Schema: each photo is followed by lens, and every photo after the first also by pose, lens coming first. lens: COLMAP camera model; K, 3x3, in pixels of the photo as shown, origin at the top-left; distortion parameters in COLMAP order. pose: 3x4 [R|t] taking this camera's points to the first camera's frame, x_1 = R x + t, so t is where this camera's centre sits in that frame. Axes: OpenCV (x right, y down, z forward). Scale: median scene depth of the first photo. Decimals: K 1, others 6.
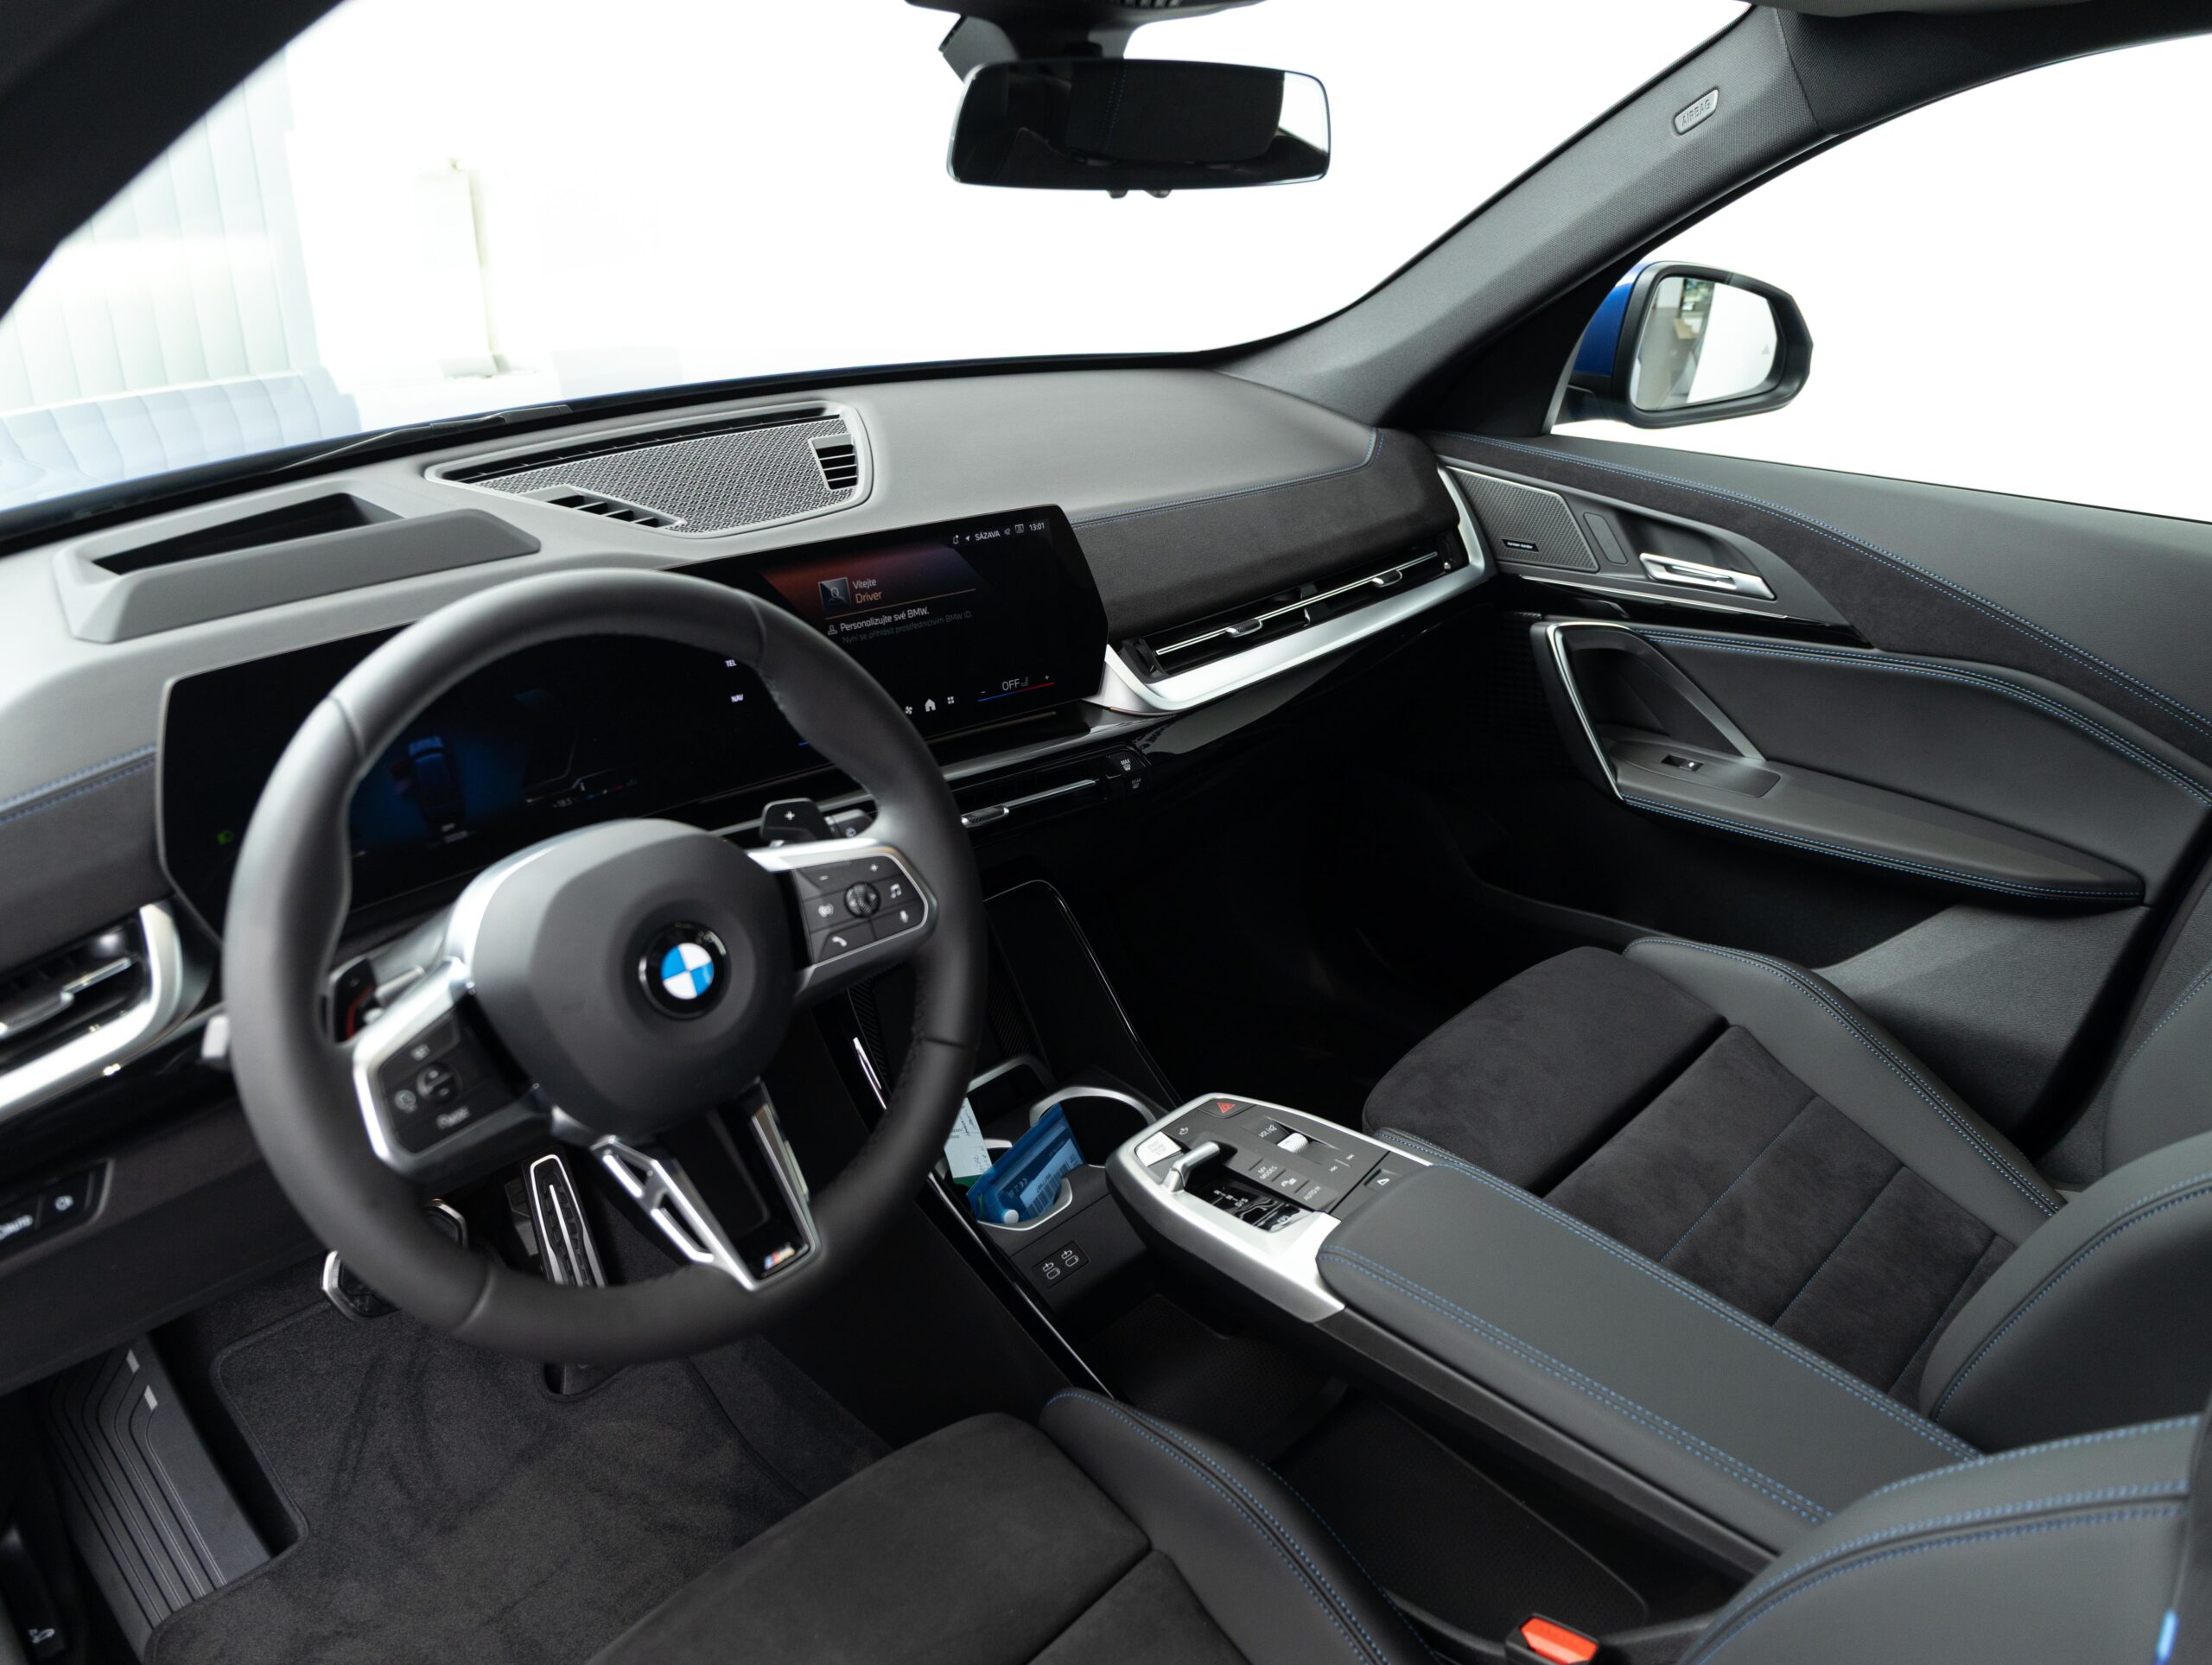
lens RADIAL K [[1692.6, 0, 1106.0], [0, 1692.6, 832.5], [0, 0, 1]] dist [-0.002359, 0.000585]
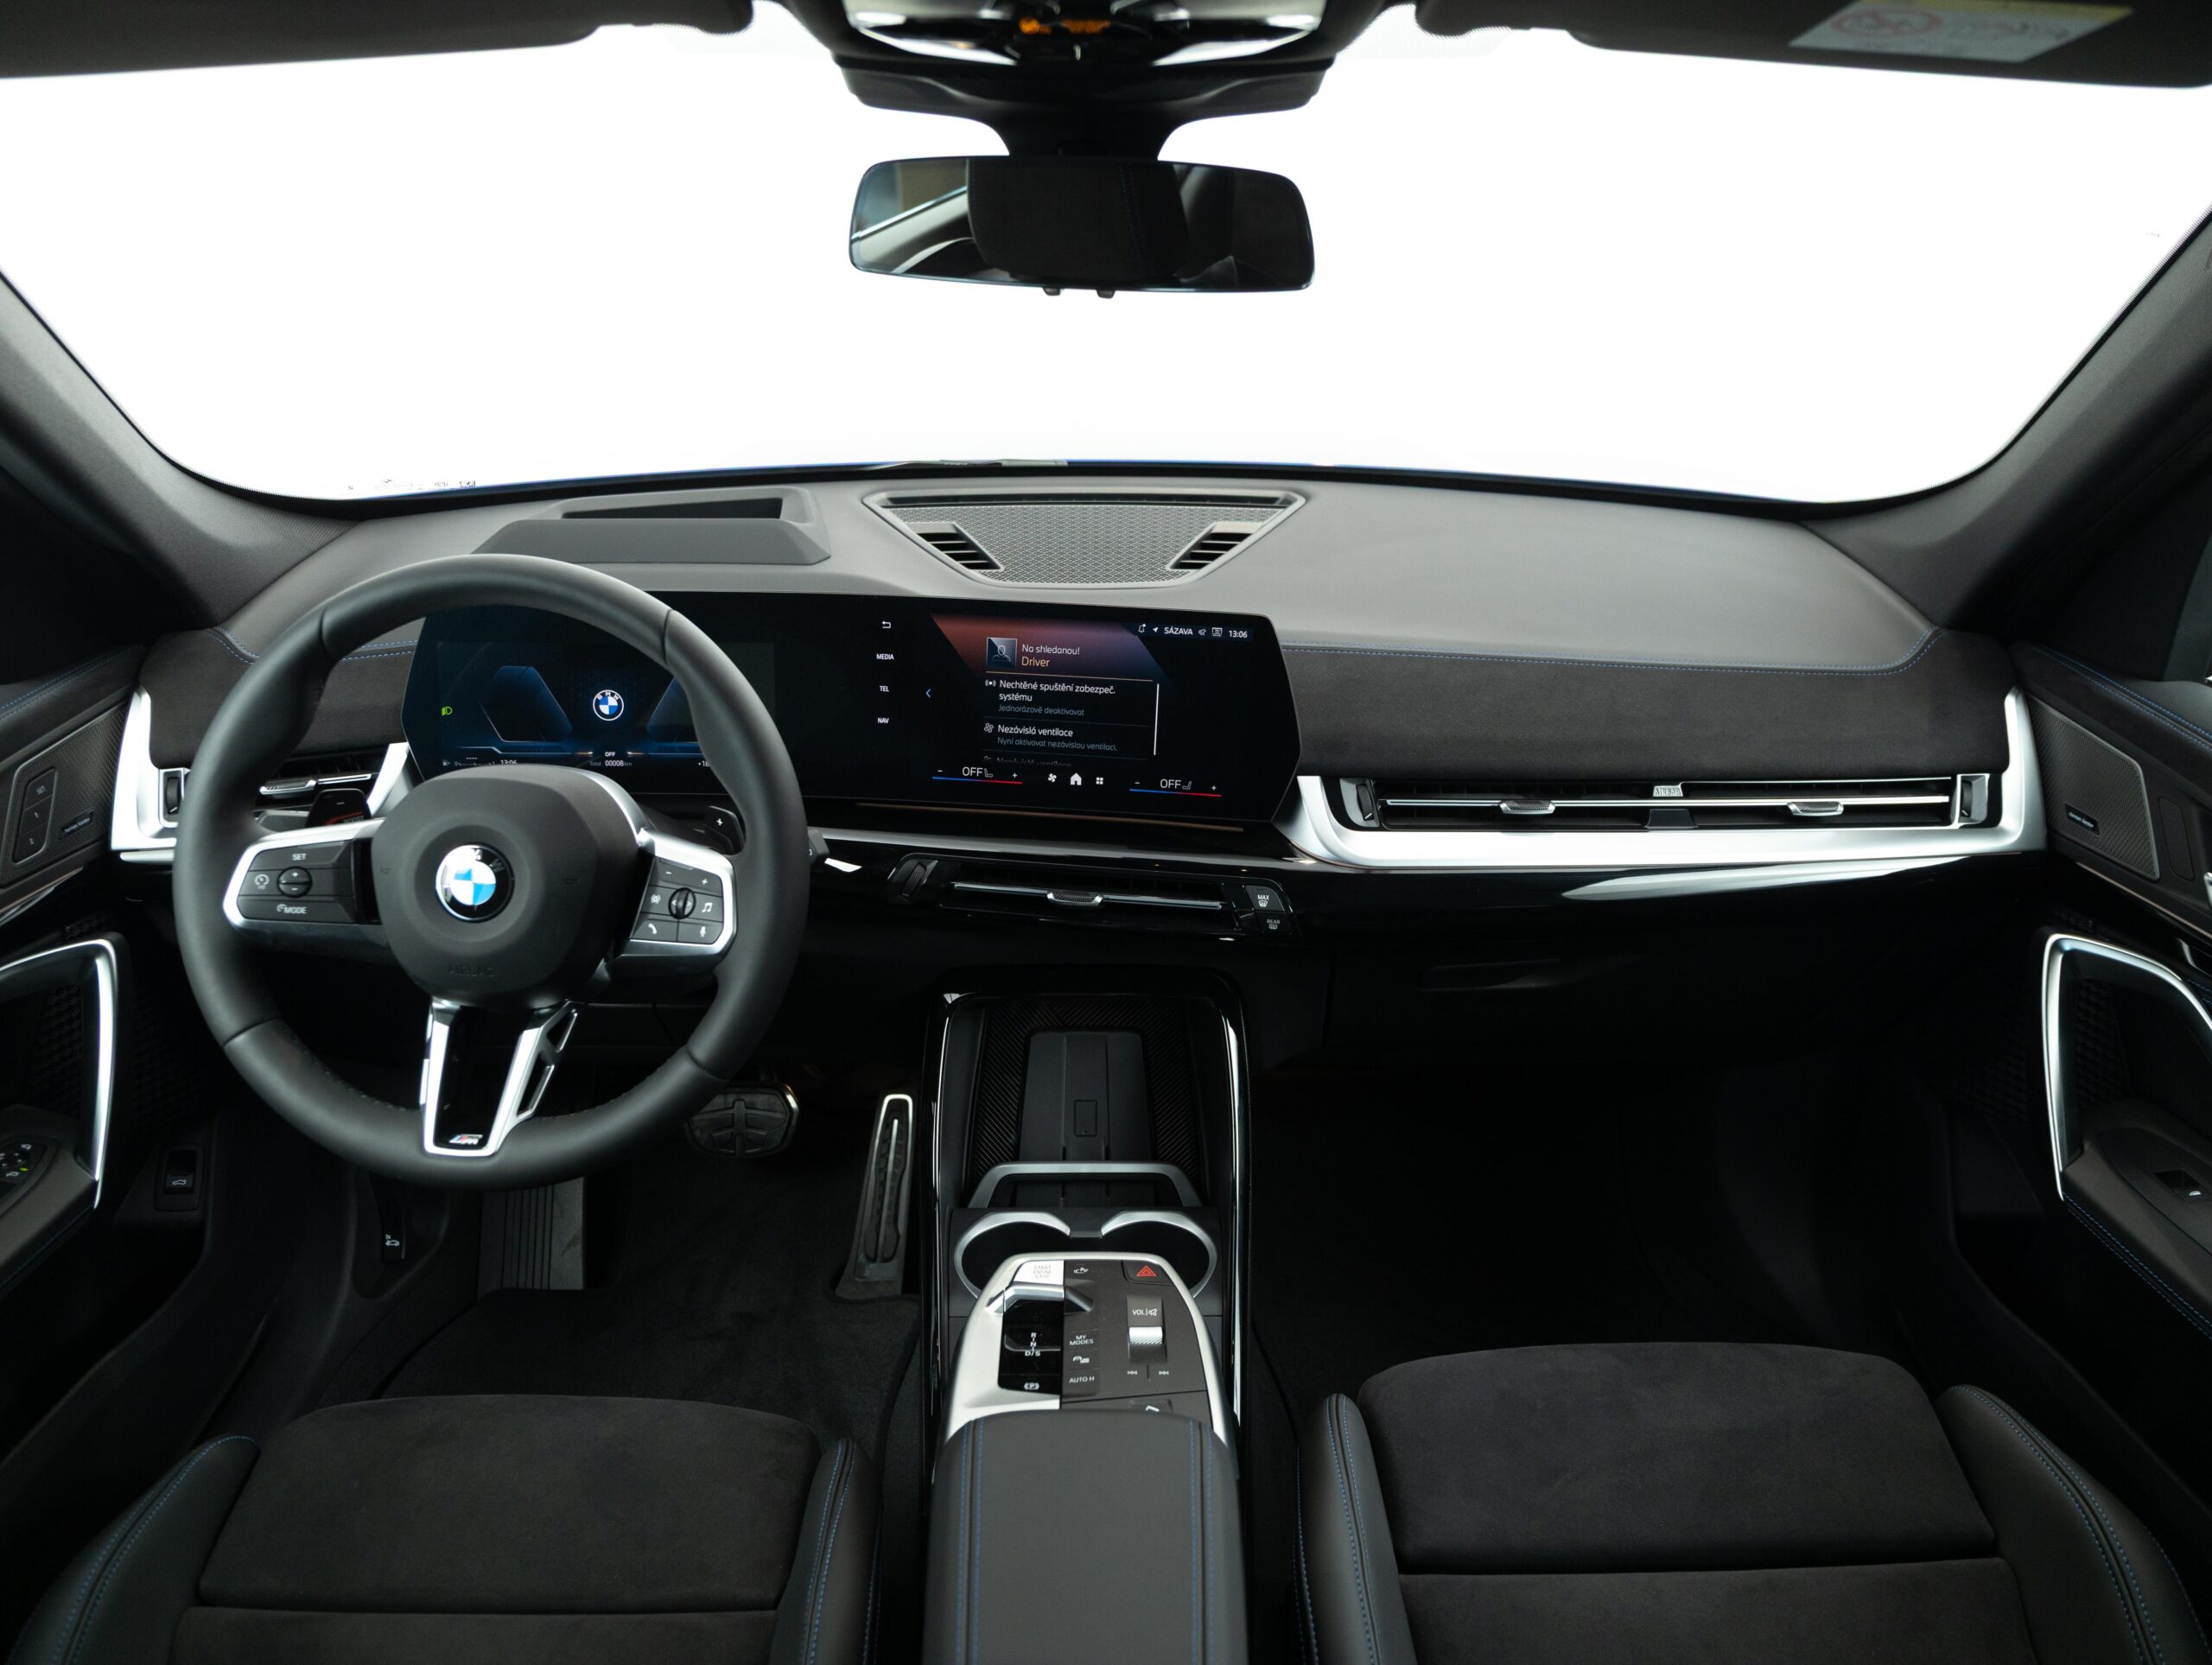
lens RADIAL K [[1692.6, 0, 1106.0], [0, 1692.6, 832.5], [0, 0, 1]] dist [-0.002359, 0.000585]
pose [[0.697107, 0.267401, -0.665236, 0.589486], [-0.302785, 0.950846, 0.064915, -0.115372], [0.649895, 0.156171, 0.743806, 0.256519]]
